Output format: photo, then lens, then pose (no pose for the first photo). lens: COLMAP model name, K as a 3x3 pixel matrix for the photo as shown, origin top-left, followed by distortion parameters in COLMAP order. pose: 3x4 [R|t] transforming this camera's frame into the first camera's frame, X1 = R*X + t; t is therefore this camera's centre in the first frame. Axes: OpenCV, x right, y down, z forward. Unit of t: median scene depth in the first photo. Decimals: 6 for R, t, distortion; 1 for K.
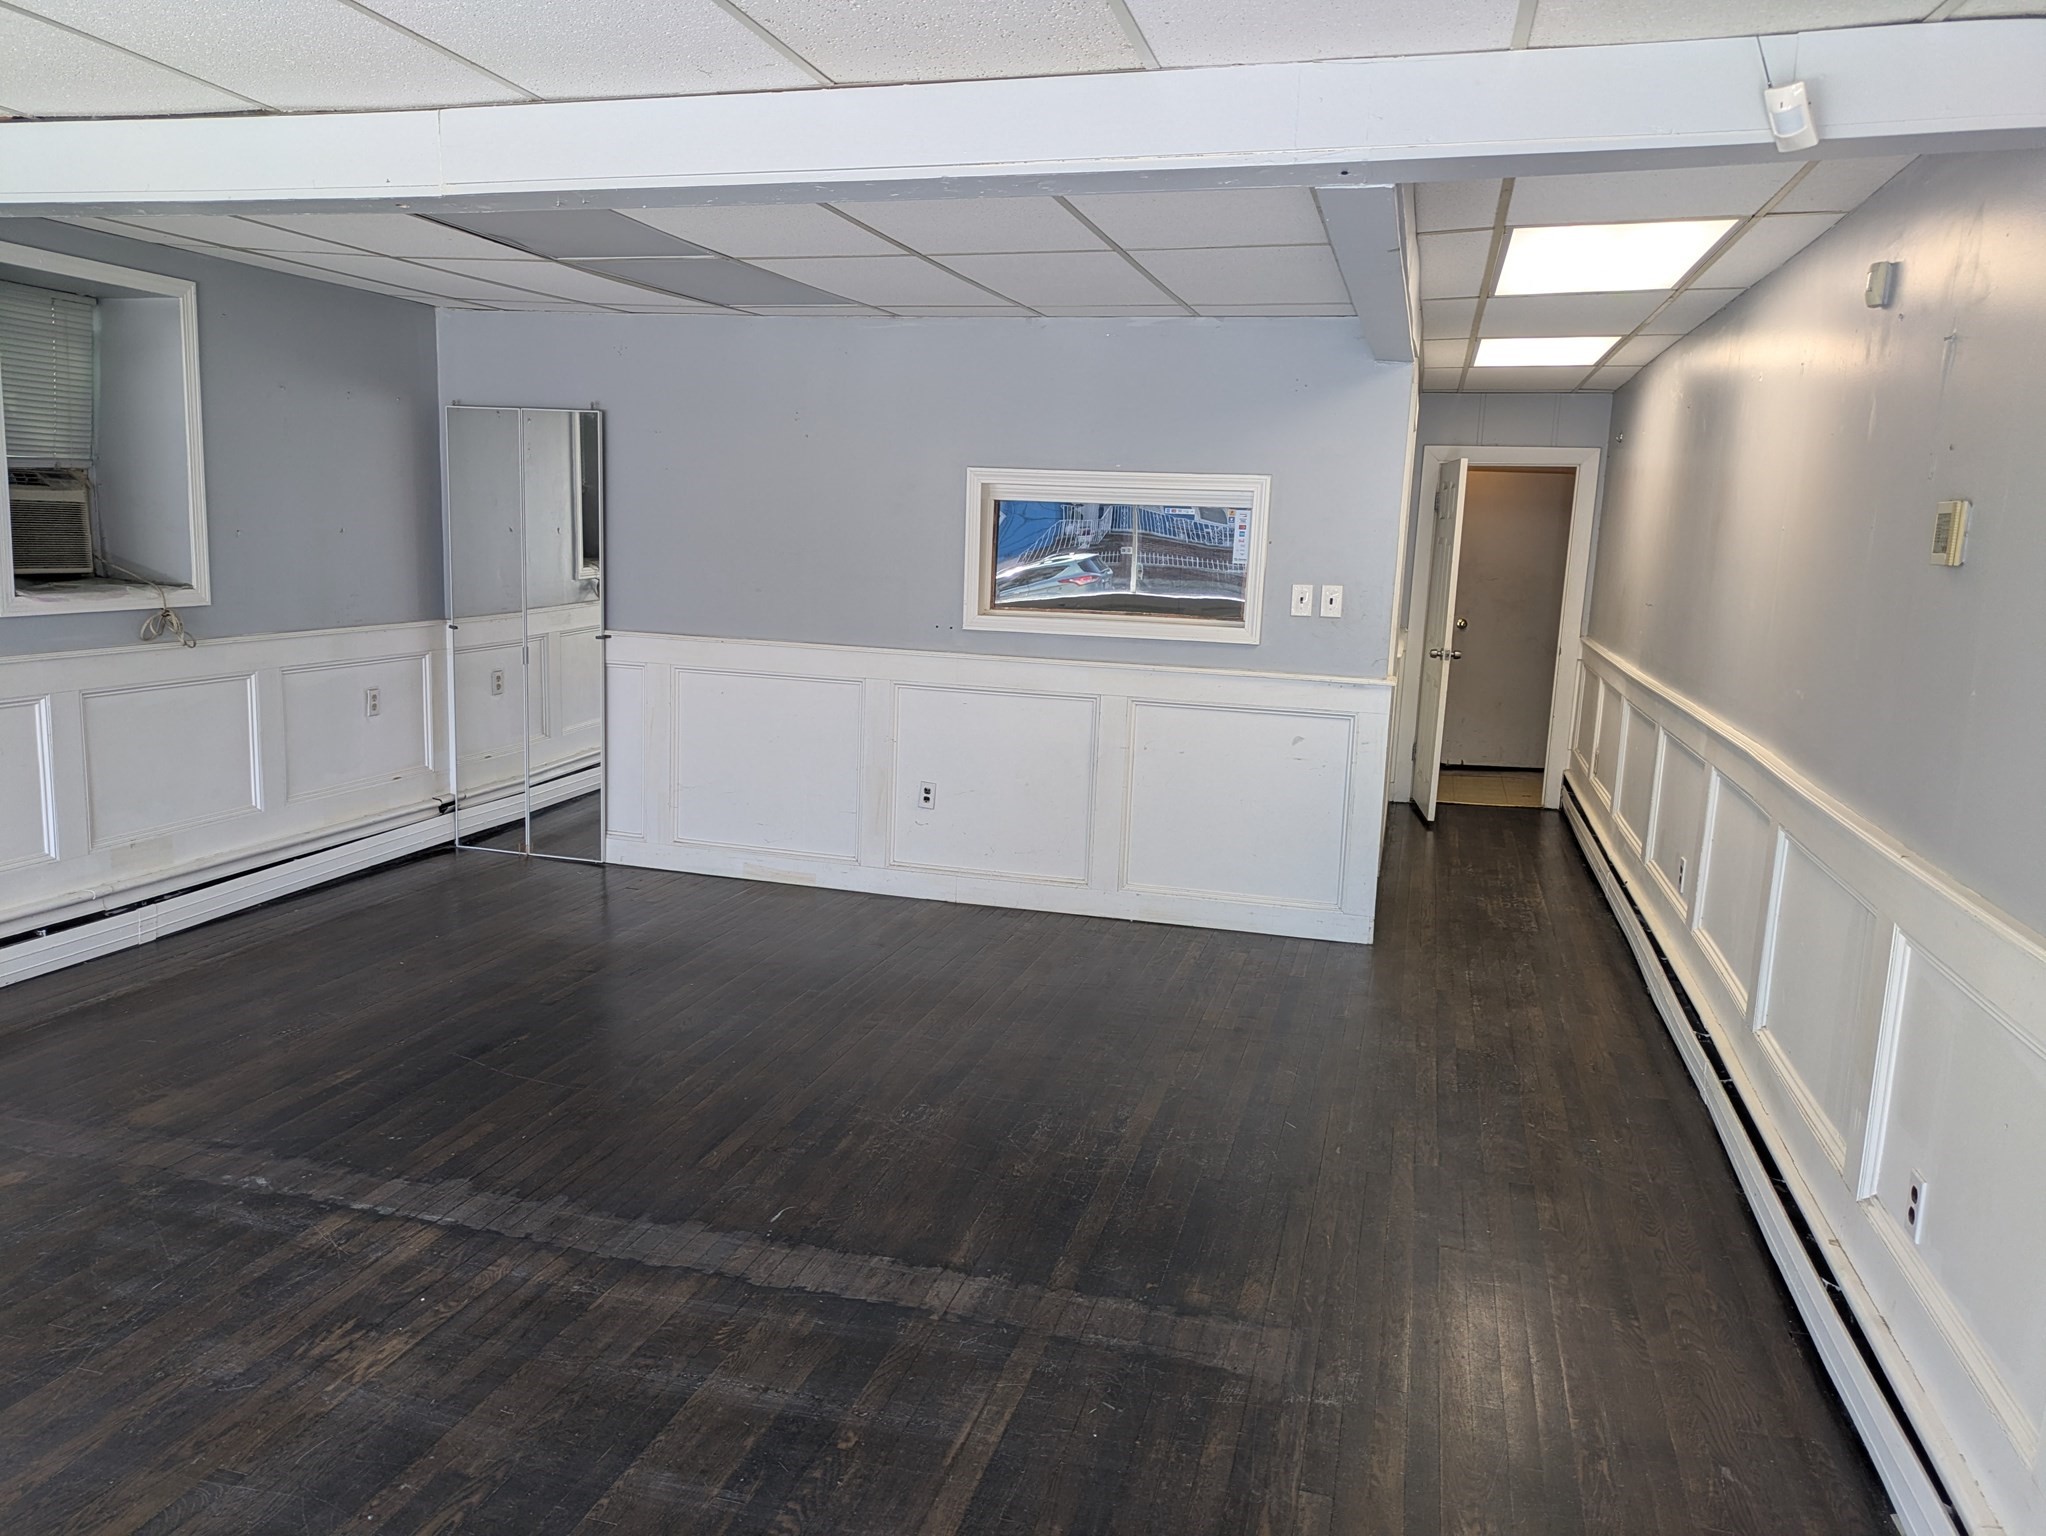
lens RADIAL K [[1491.8, 0, 977.0], [0, 1491.8, 771.2], [0, 0, 1]] dist [0.053109, -0.033184]
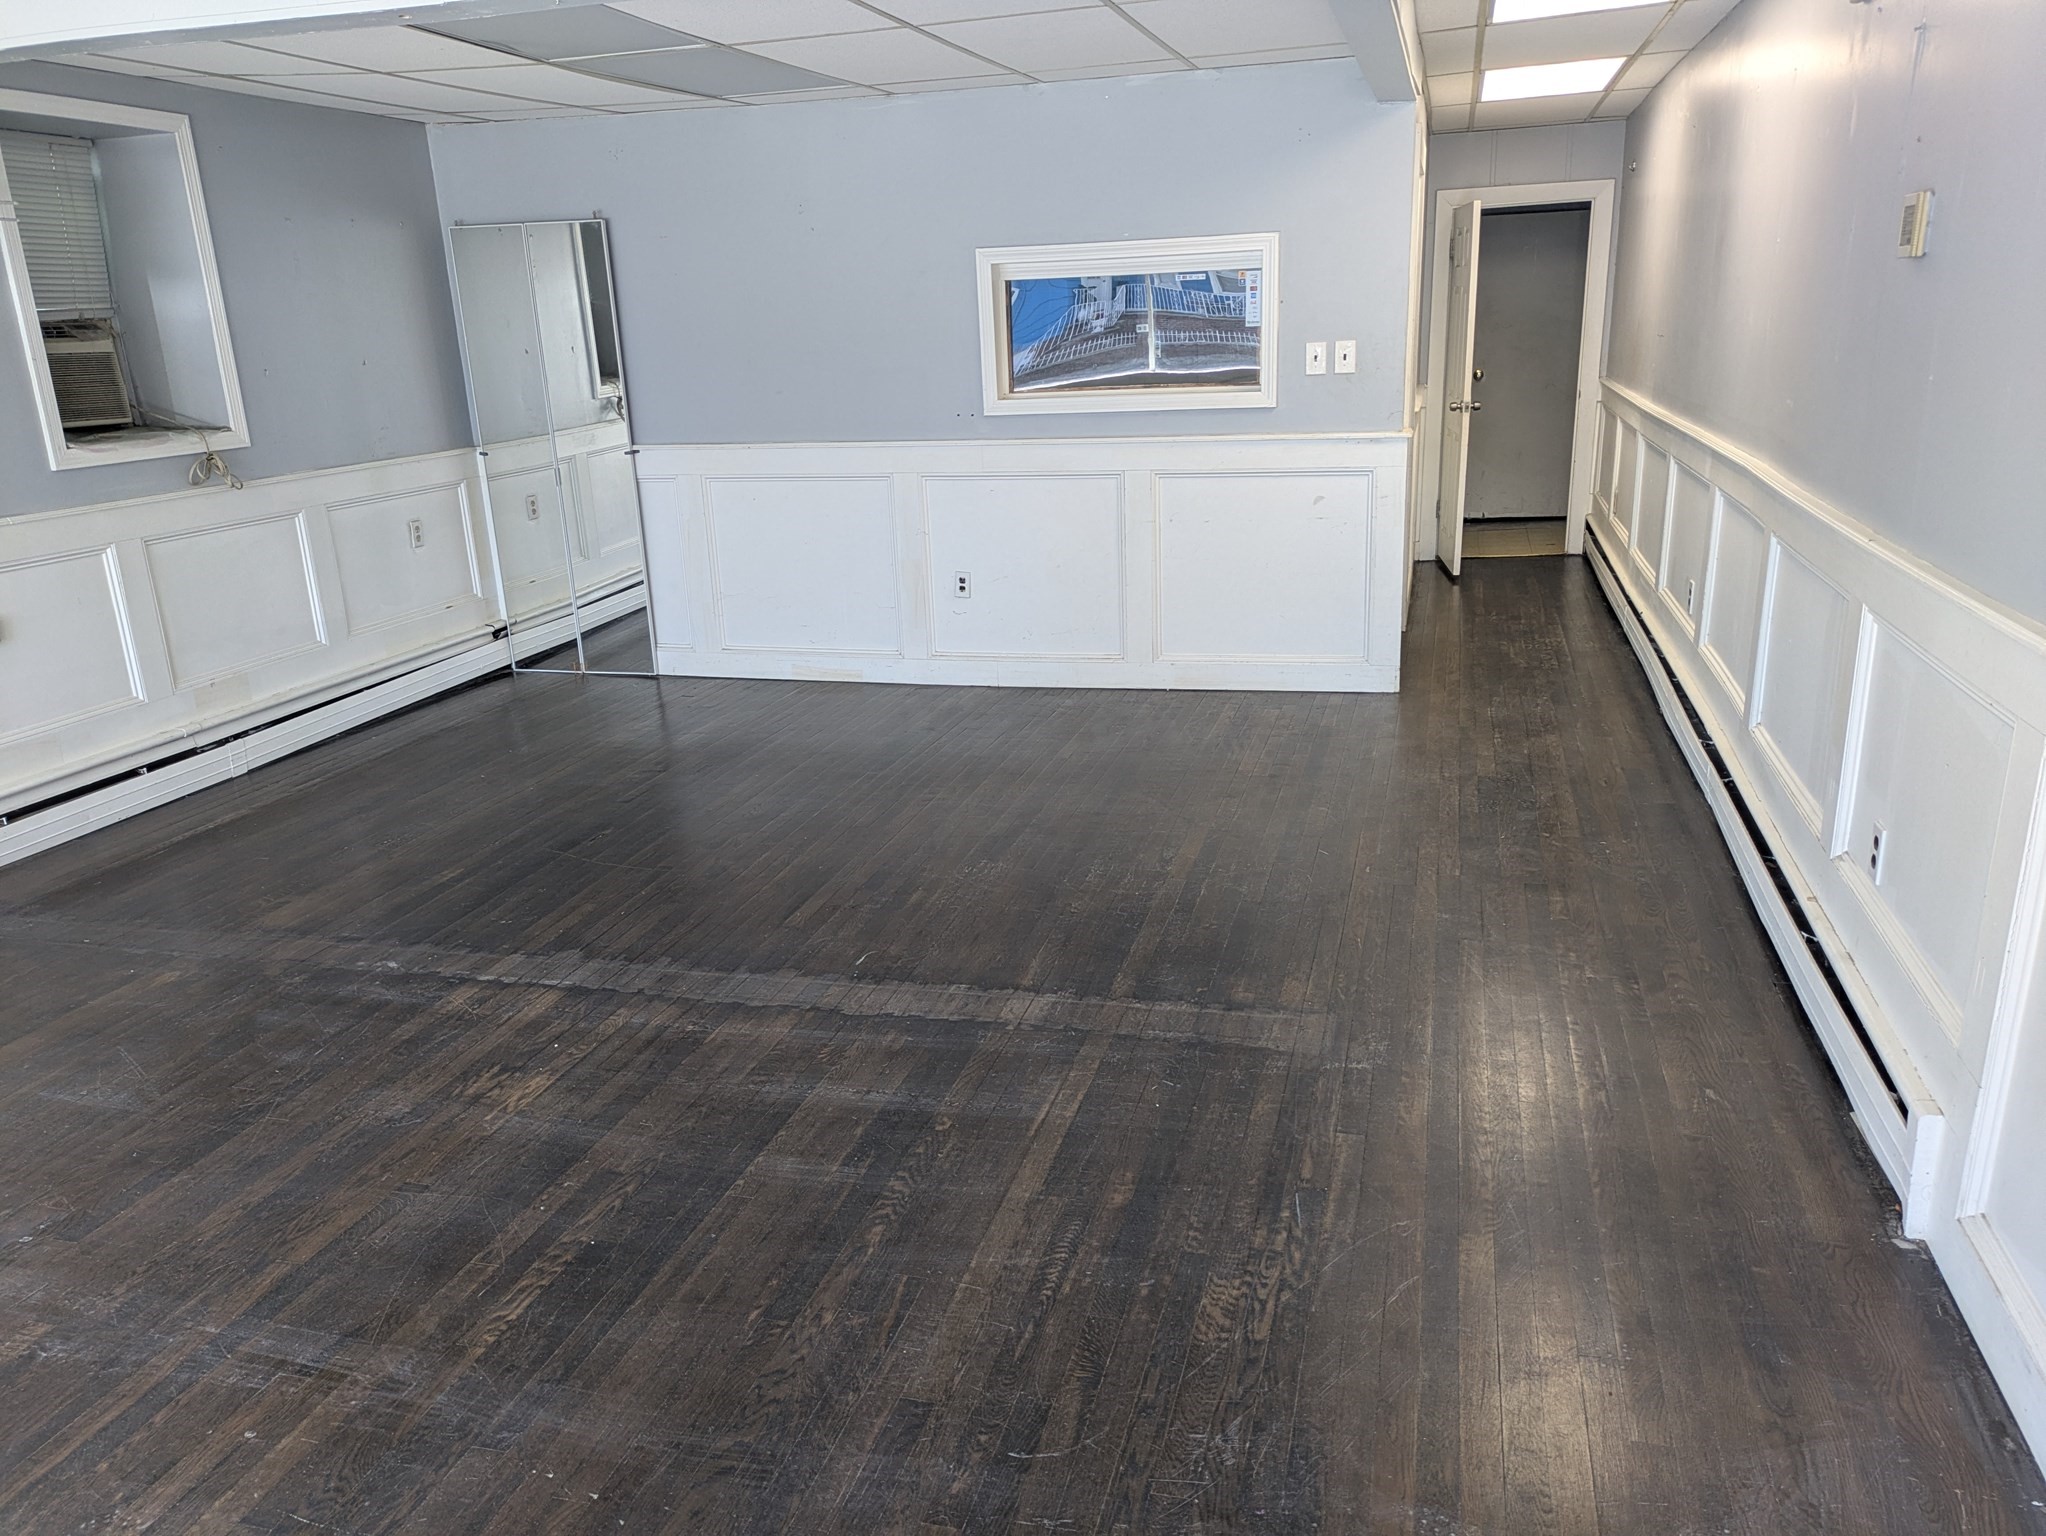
lens RADIAL K [[1491.8, 0, 1008.9], [0, 1491.8, 779.1], [0, 0, 1]] dist [0.053109, -0.033184]
pose [[0.997007, -0.076688, -0.009790, -0.002500], [0.077308, 0.988092, 0.133030, 0.019727], [-0.000528, -0.133389, 0.991064, -0.054895]]
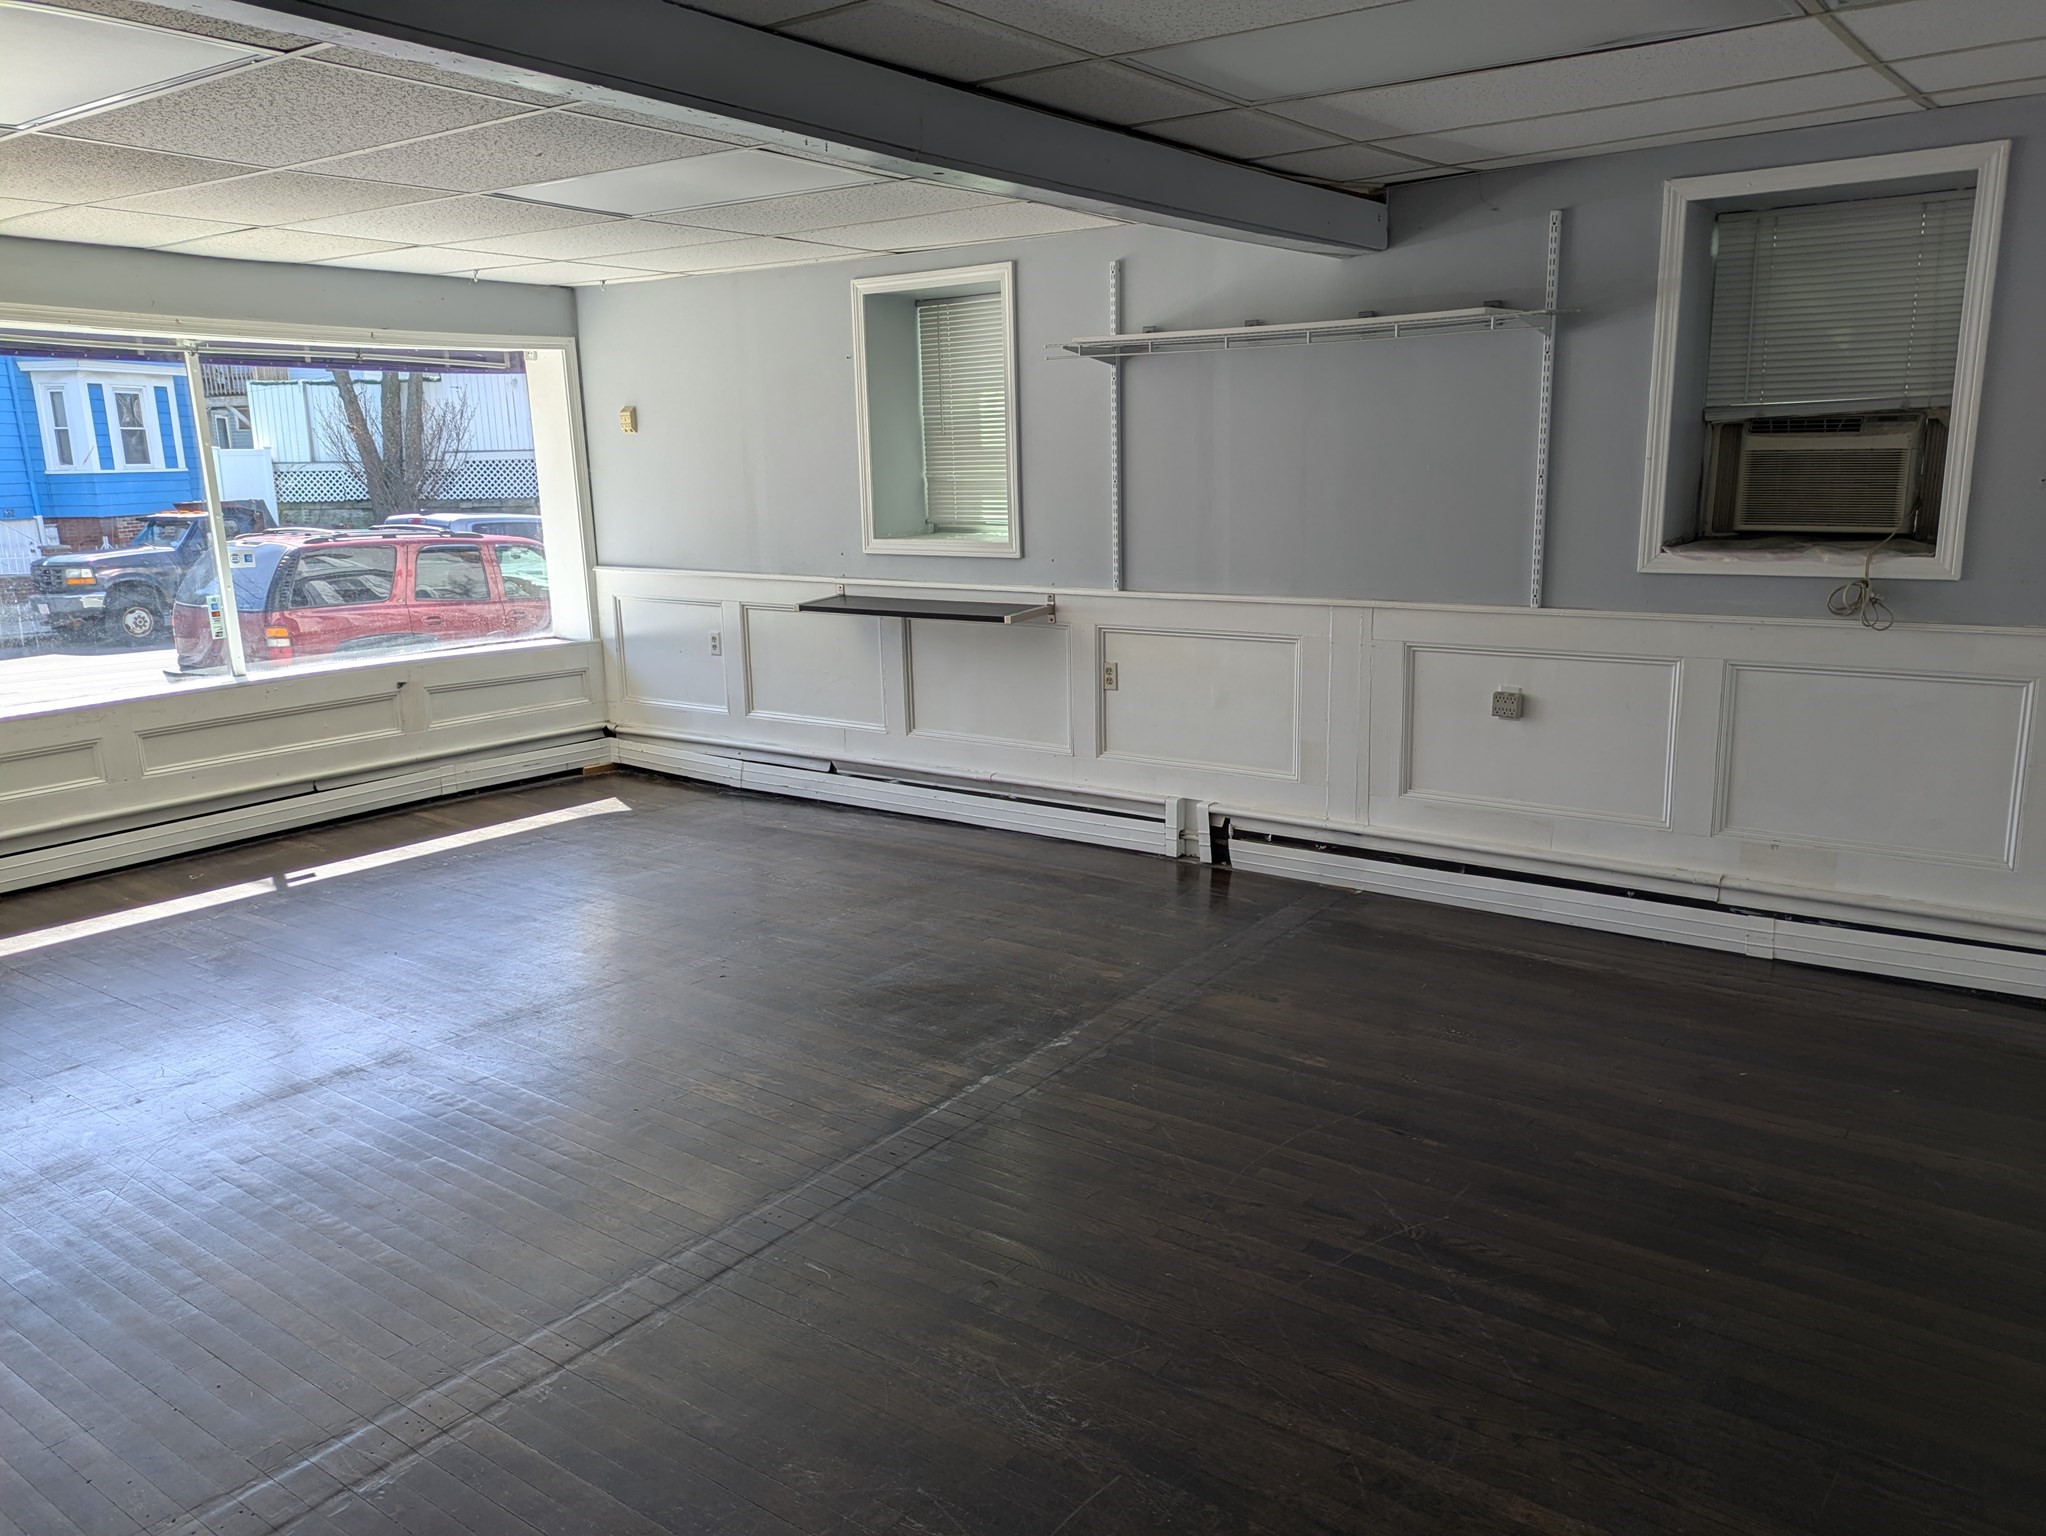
lens RADIAL K [[1491.8, 0, 1025.2], [0, 1491.8, 761.4], [0, 0, 1]] dist [0.053109, -0.033184]
pose [[-0.329576, 0.169894, -0.928717, 0.437150], [-0.144908, 0.962918, 0.227575, -0.152102], [0.932942, 0.209581, -0.292736, 0.961624]]
